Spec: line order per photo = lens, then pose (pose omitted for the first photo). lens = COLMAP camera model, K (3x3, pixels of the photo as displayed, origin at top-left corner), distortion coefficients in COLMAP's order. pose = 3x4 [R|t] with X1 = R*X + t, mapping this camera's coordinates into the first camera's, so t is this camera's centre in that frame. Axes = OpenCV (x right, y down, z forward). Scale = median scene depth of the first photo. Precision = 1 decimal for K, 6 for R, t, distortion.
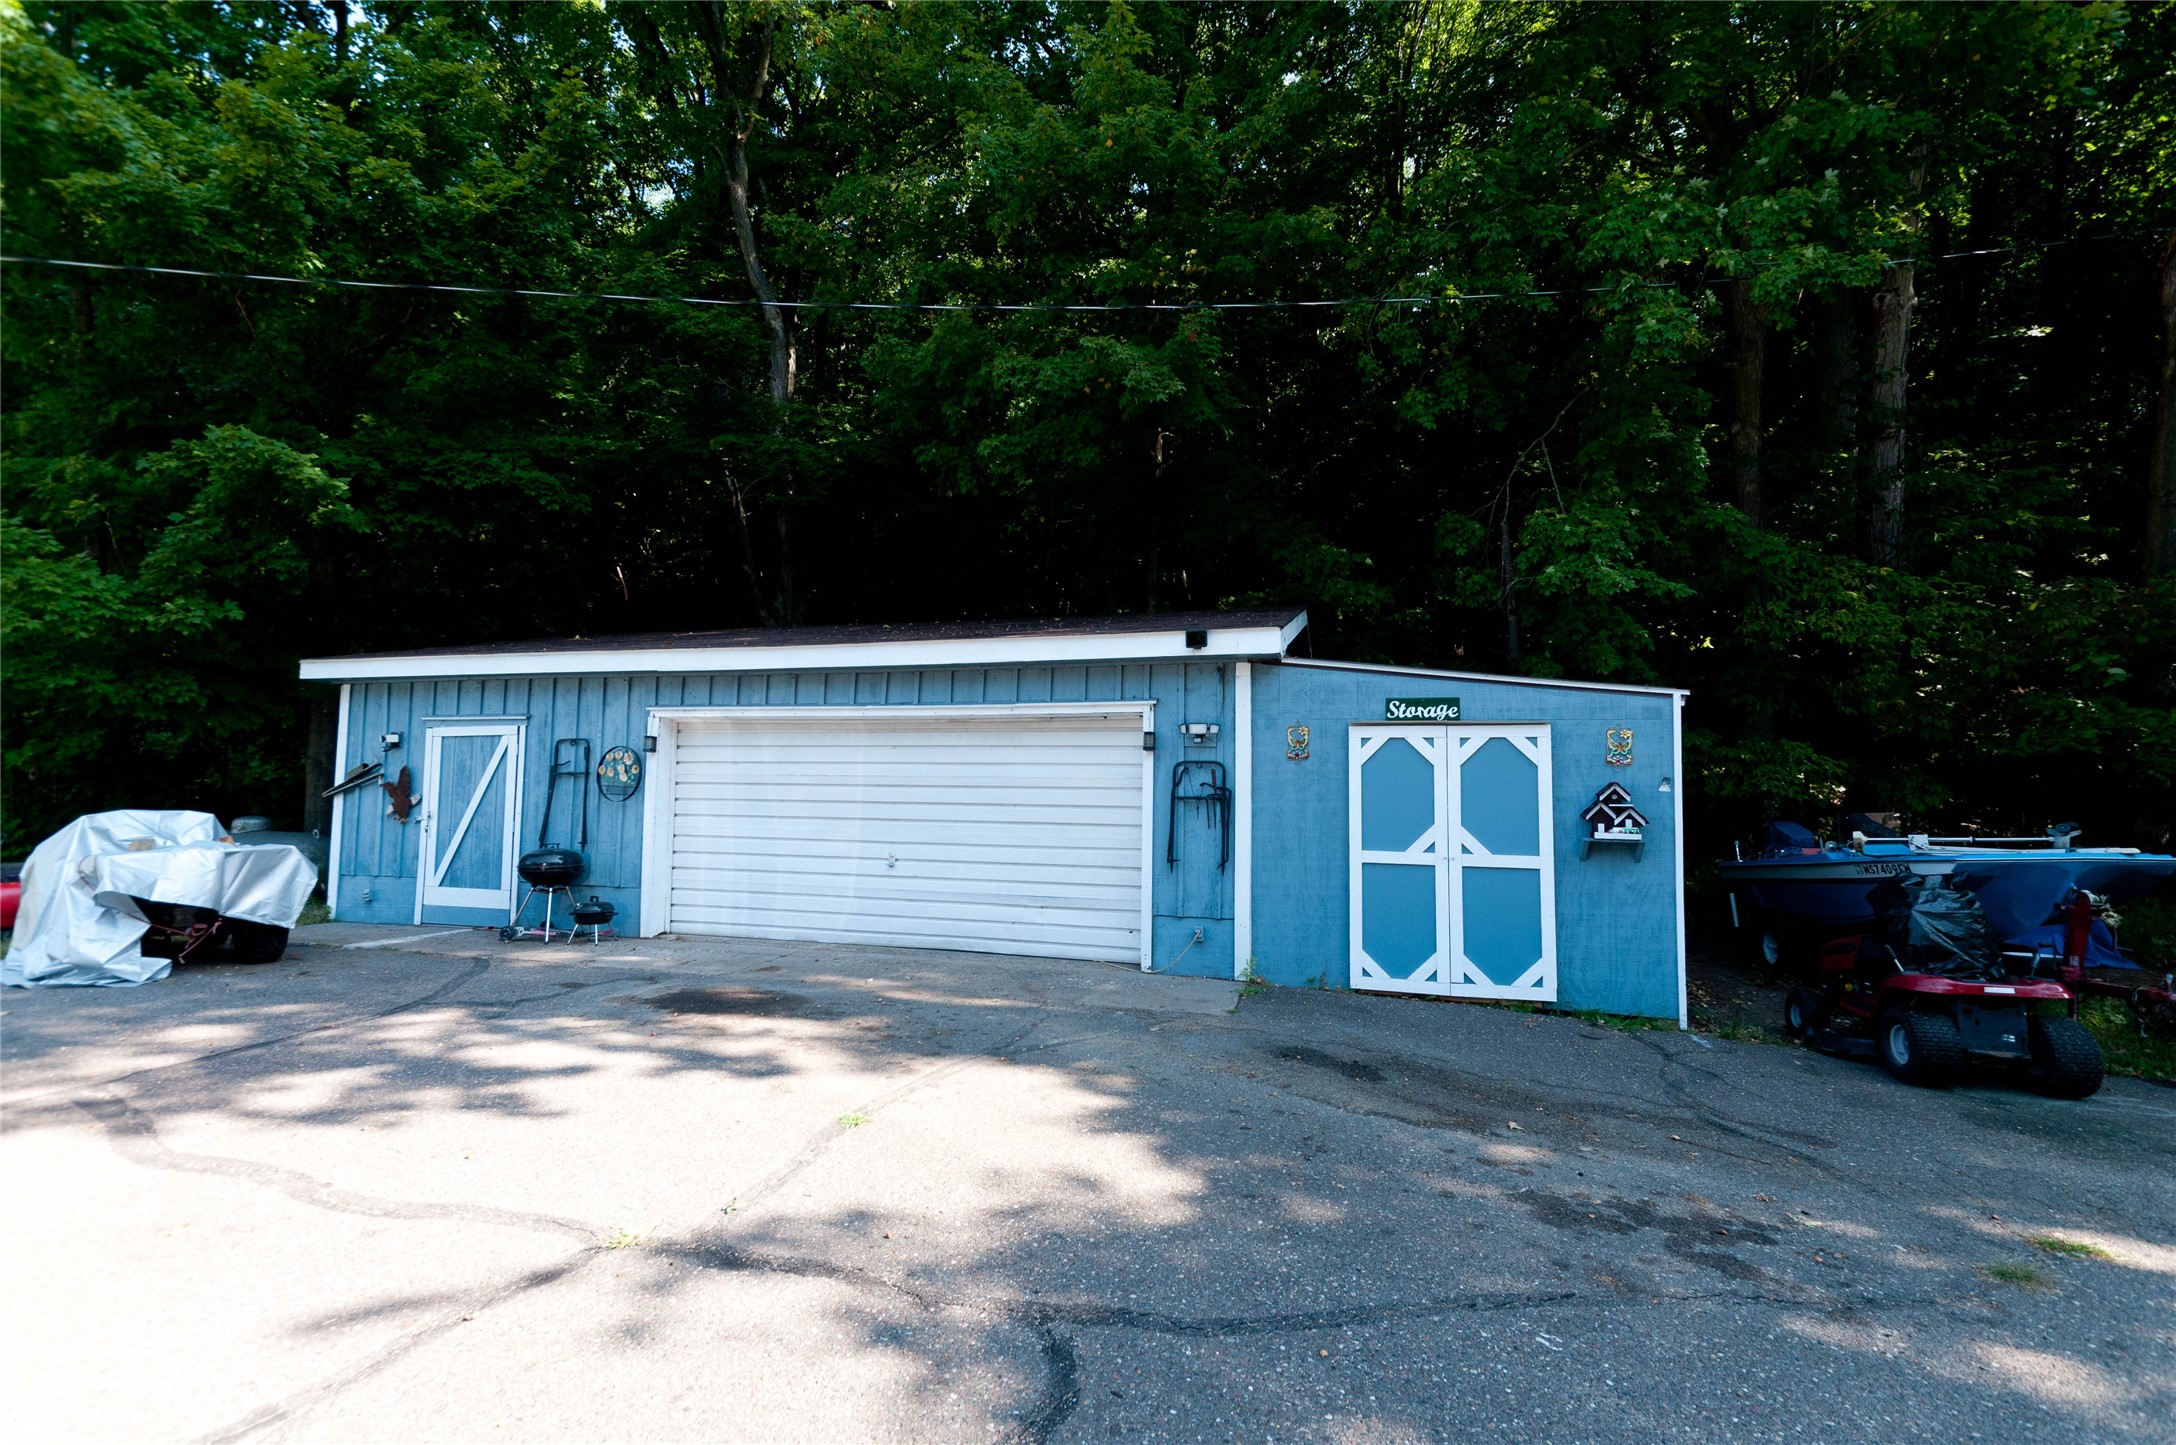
lens RADIAL K [[949.5, 0, 1090.8], [0, 949.5, 739.1], [0, 0, 1]] dist [0.012370, -0.006049]
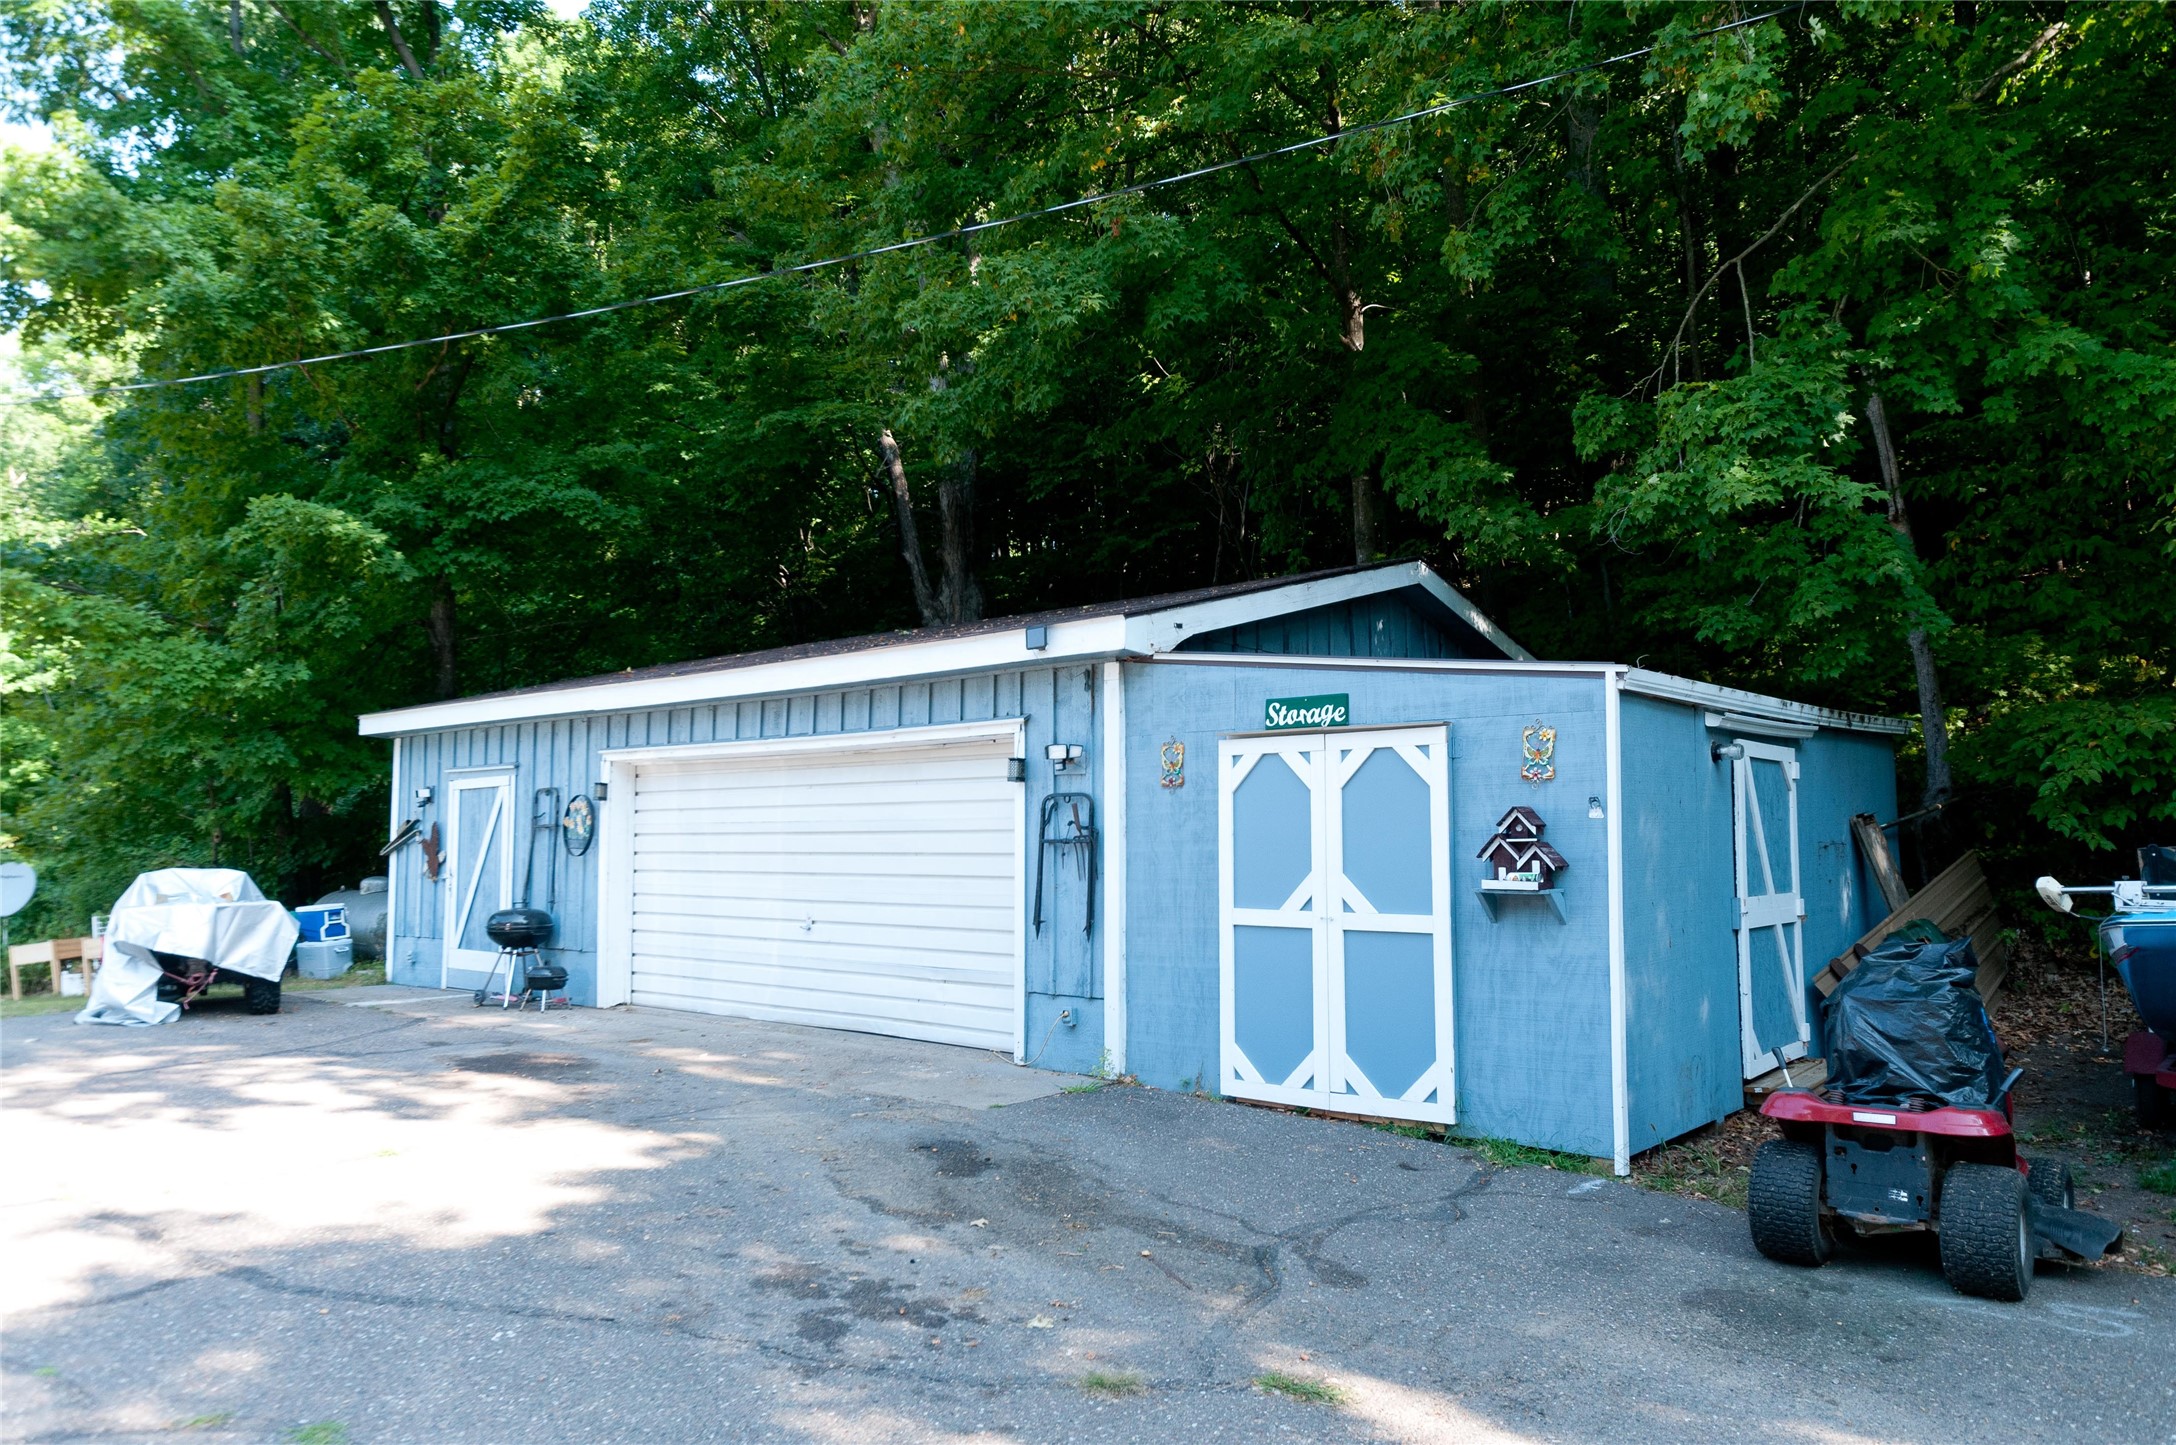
lens RADIAL K [[1480.1, 0, 1089.5], [0, 1480.1, 736.9], [0, 0, 1]] dist [-0.003827, -0.000557]
pose [[0.906522, -0.046373, -0.419604, 0.640890], [0.039170, 0.998900, -0.025771, 0.009395], [0.420337, 0.006926, 0.907342, -0.084018]]
